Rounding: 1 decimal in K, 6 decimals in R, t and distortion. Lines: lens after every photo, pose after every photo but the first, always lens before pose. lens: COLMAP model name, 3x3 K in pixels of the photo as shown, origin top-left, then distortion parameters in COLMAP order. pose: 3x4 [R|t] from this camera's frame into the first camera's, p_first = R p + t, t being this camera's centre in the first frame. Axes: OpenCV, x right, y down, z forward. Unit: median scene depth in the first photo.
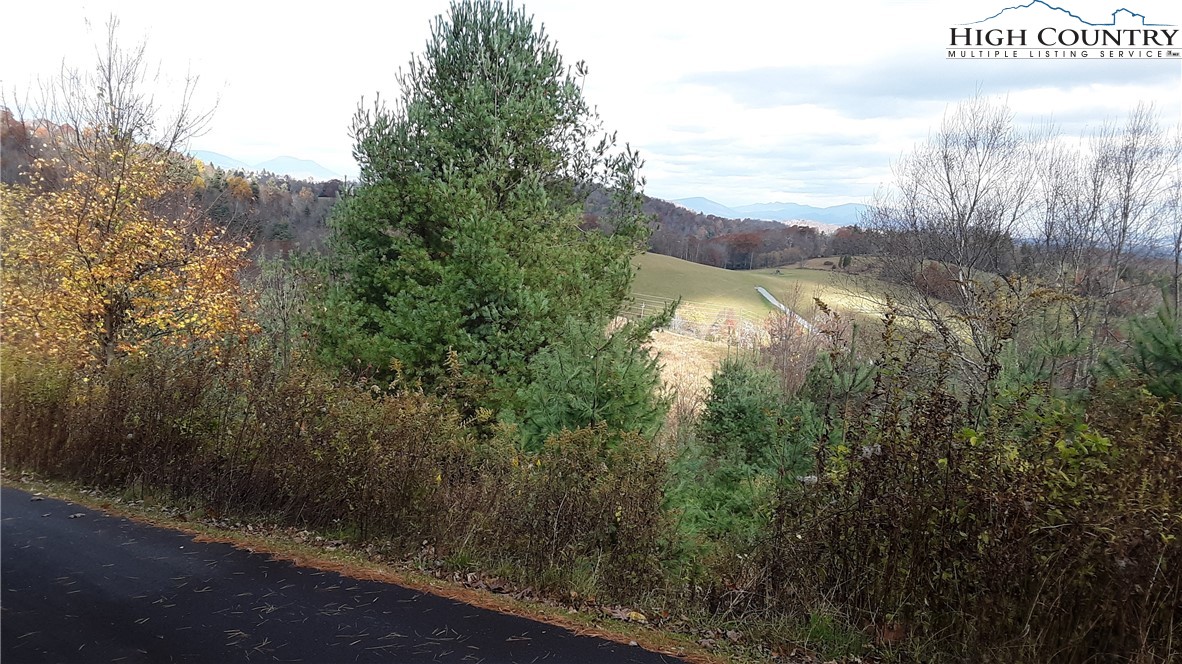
lens RADIAL K [[949.7, 0, 583.5], [0, 949.7, 334.7], [0, 0, 1]] dist [0.104159, -0.152172]
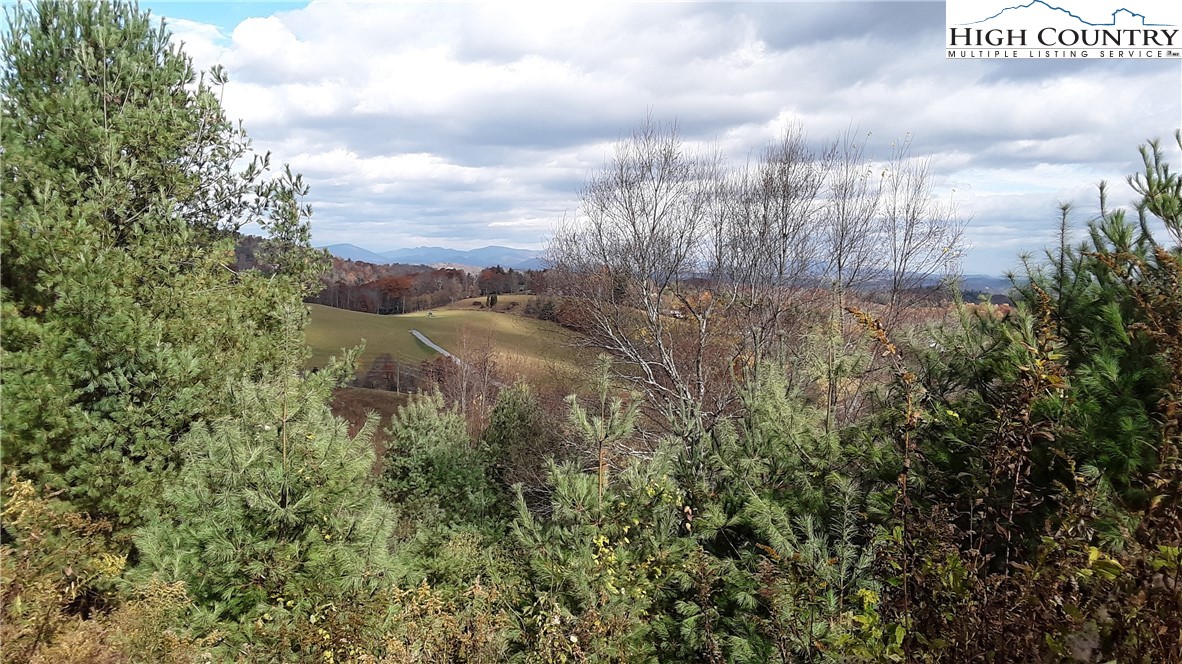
lens RADIAL K [[949.7, 0, 572.5], [0, 949.7, 335.6], [0, 0, 1]] dist [0.104159, -0.152172]
pose [[0.938122, -0.065498, 0.340055, -0.014691], [0.080757, 0.996255, -0.030896, -0.005711], [-0.336758, 0.056446, 0.939898, 0.145473]]
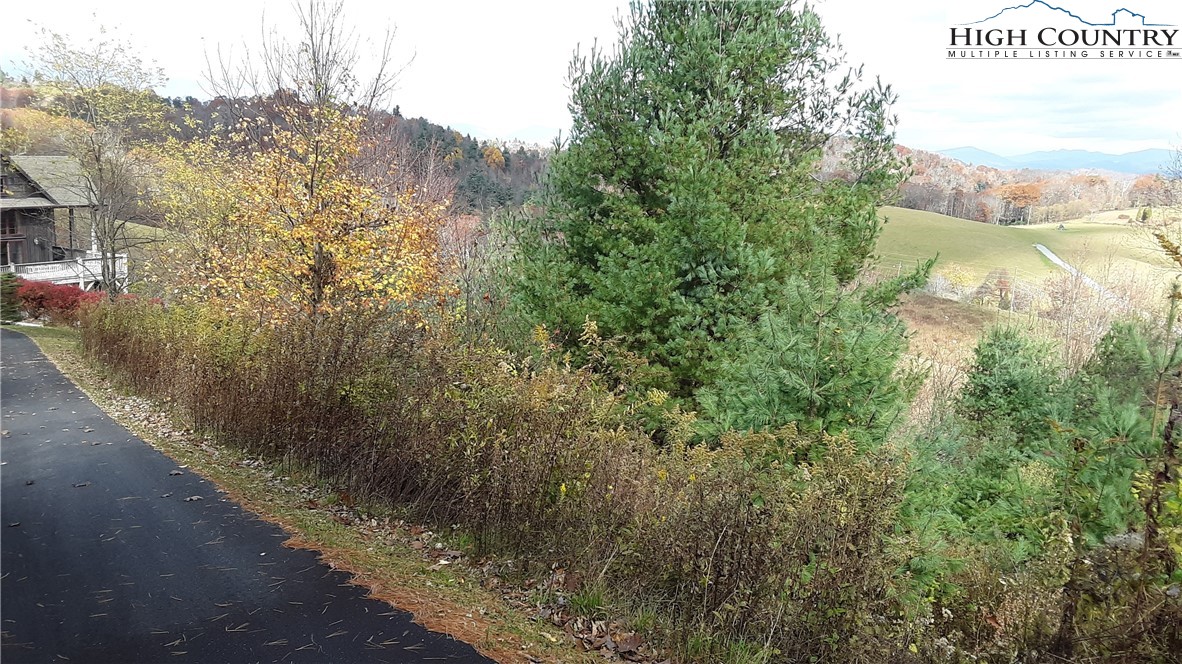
lens RADIAL K [[949.7, 0, 565.4], [0, 949.7, 342.5], [0, 0, 1]] dist [0.104159, -0.152172]
pose [[0.963248, 0.016015, -0.268135, 0.014579], [-0.003283, 0.998848, 0.047865, -0.000263], [0.268593, -0.045225, 0.962191, 0.081535]]
